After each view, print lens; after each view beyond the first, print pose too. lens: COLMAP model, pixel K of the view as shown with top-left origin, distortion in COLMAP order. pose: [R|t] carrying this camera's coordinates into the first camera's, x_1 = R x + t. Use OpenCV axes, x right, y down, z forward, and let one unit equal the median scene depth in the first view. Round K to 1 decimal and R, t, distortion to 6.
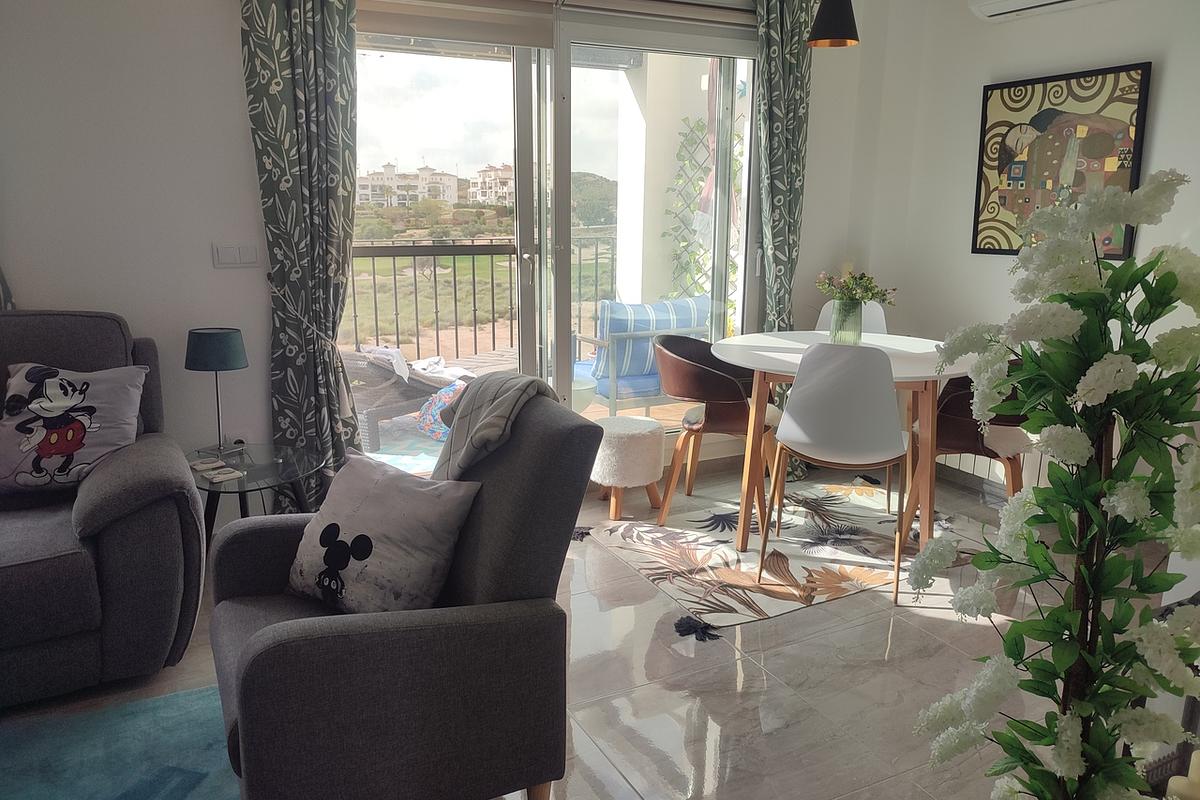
lens RADIAL K [[869.9, 0, 603.8], [0, 869.9, 405.9], [0, 0, 1]] dist [0.027629, -0.025979]
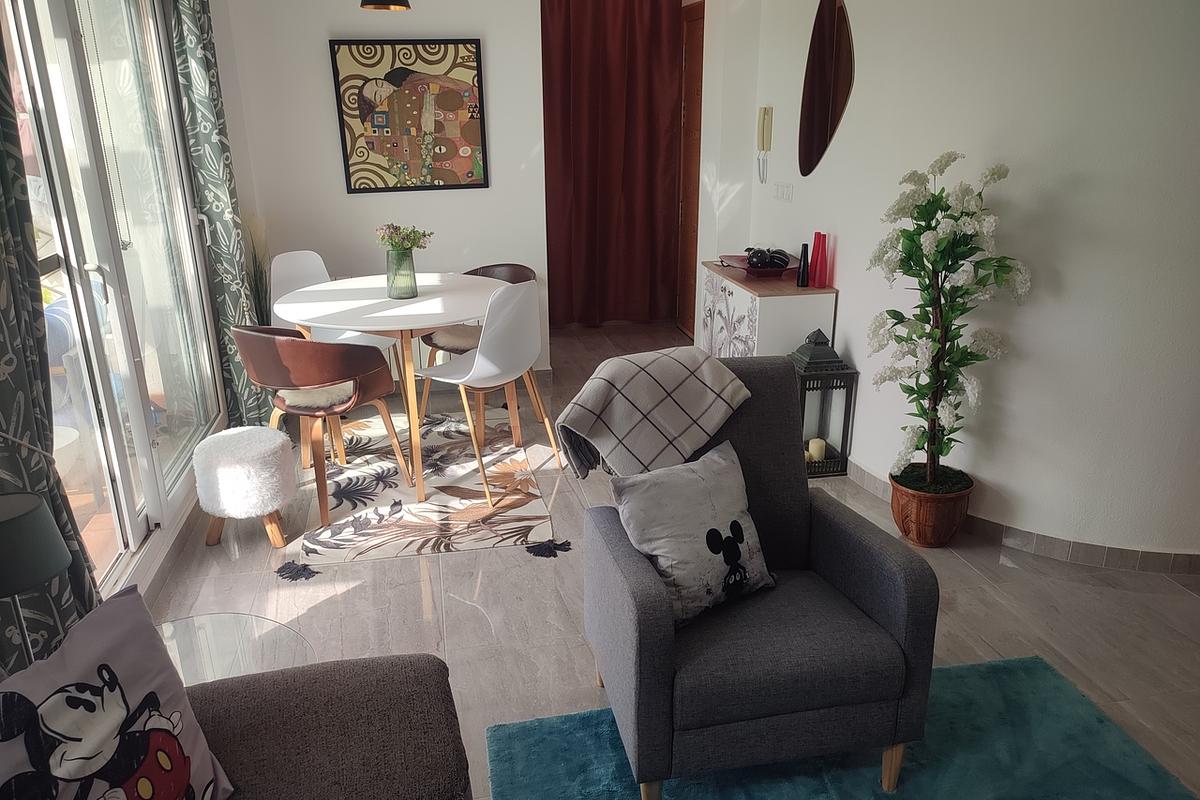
lens RADIAL K [[869.9, 0, 593.3], [0, 869.9, 405.4], [0, 0, 1]] dist [0.027629, -0.025979]
pose [[0.279745, -0.327656, 0.902432, -0.744055], [0.232300, 0.935131, 0.267518, -0.186825], [-0.931547, 0.134798, 0.337713, 0.465265]]
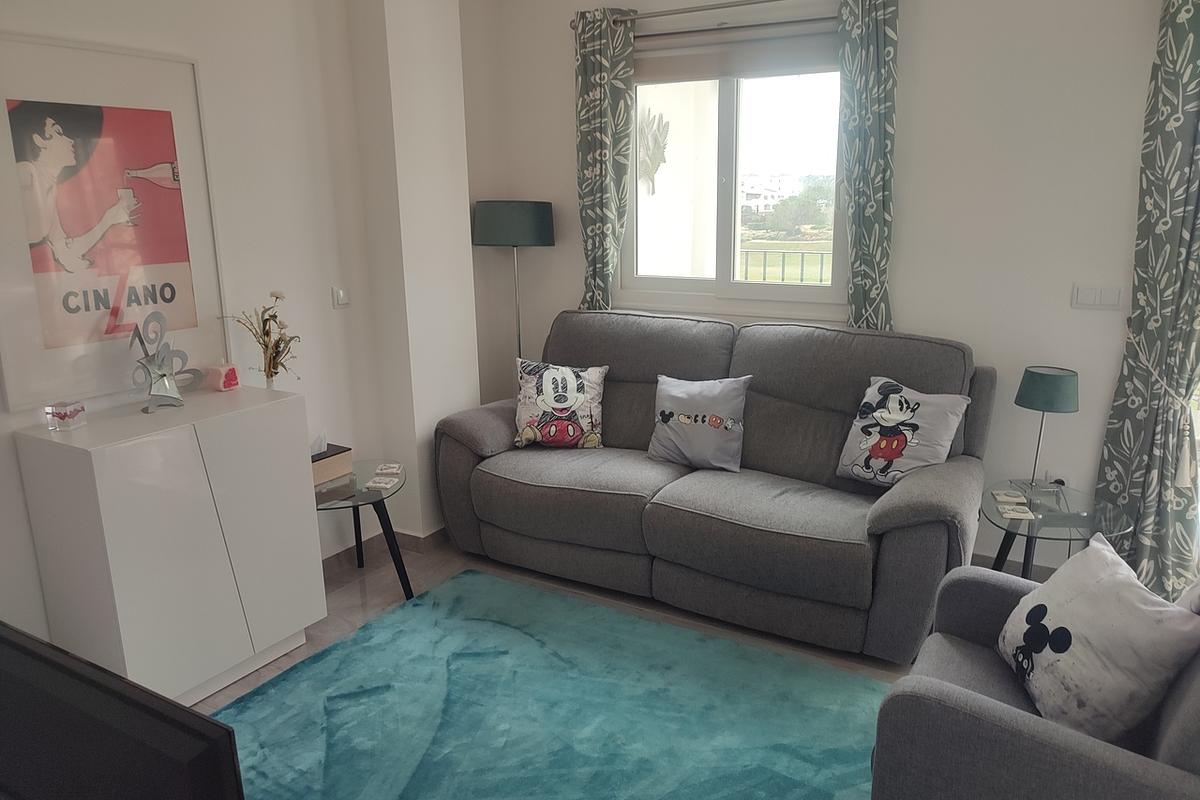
lens RADIAL K [[869.9, 0, 604.5], [0, 869.9, 409.8], [0, 0, 1]] dist [0.027629, -0.025979]
pose [[0.525390, 0.193281, -0.828618, 0.123197], [-0.177383, 0.977341, 0.115501, -0.063752], [0.832166, 0.086300, 0.547770, 0.018325]]
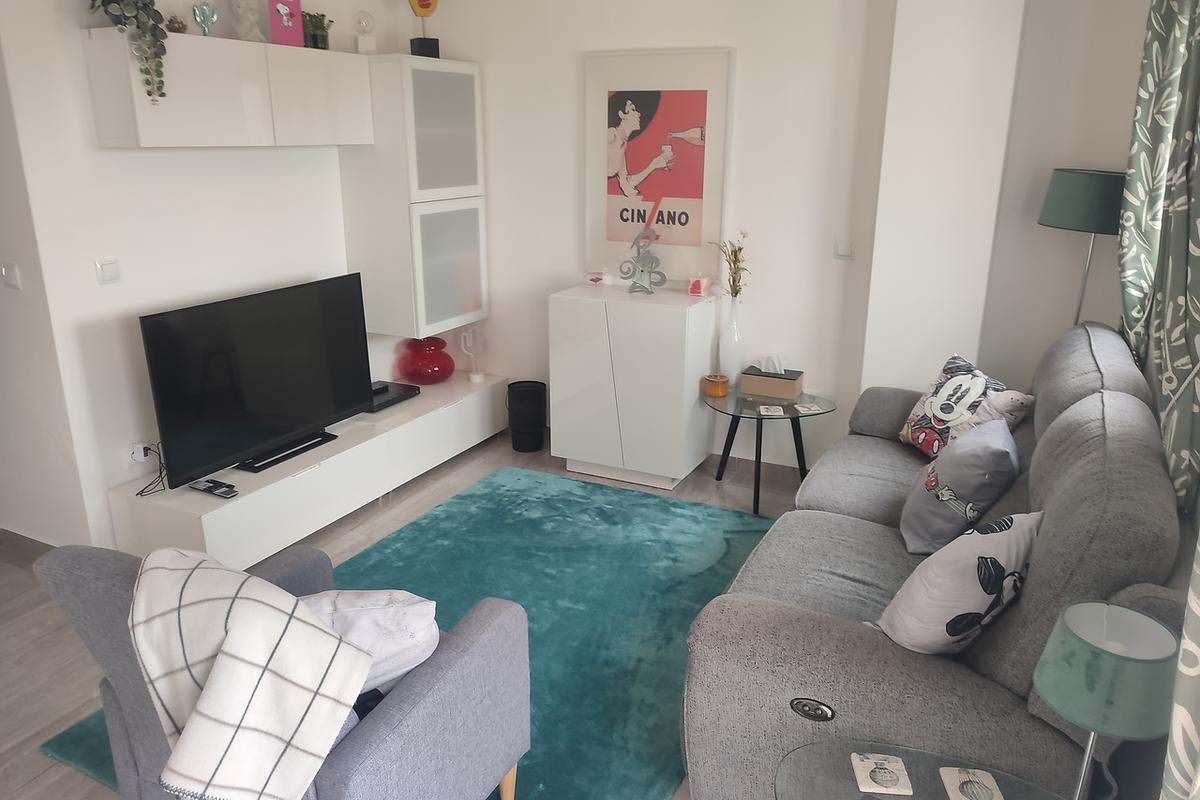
lens RADIAL K [[869.9, 0, 592.3], [0, 869.9, 401.3], [0, 0, 1]] dist [0.027629, -0.025979]
pose [[-0.803401, 0.164925, -0.572142, 0.009600], [-0.150417, 0.873497, 0.463009, -0.335578], [0.576126, 0.458042, -0.676961, 1.034779]]
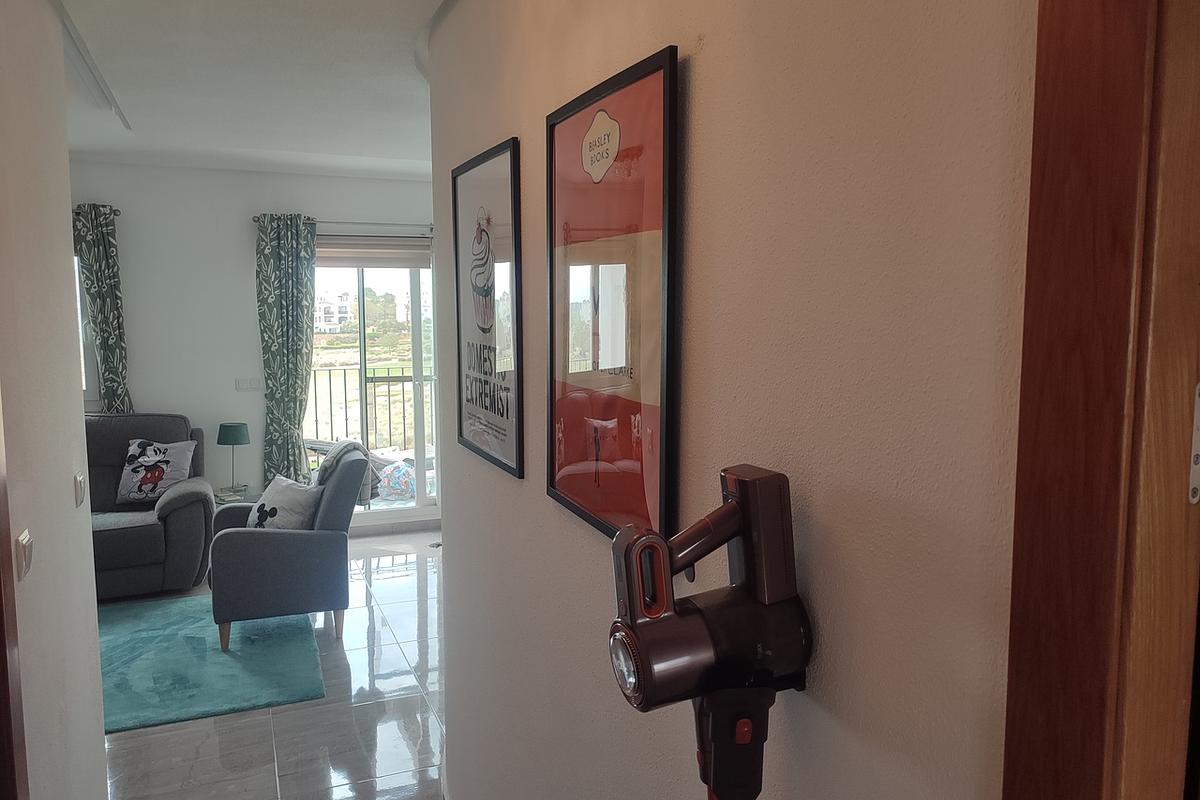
lens RADIAL K [[869.9, 0, 598.0], [0, 869.9, 407.0], [0, 0, 1]] dist [0.027629, -0.025979]
pose [[0.996933, 0.001412, -0.078241, 0.461324], [-0.010985, 0.992463, -0.122052, 0.093416], [0.077479, 0.122537, 0.989435, -0.766858]]
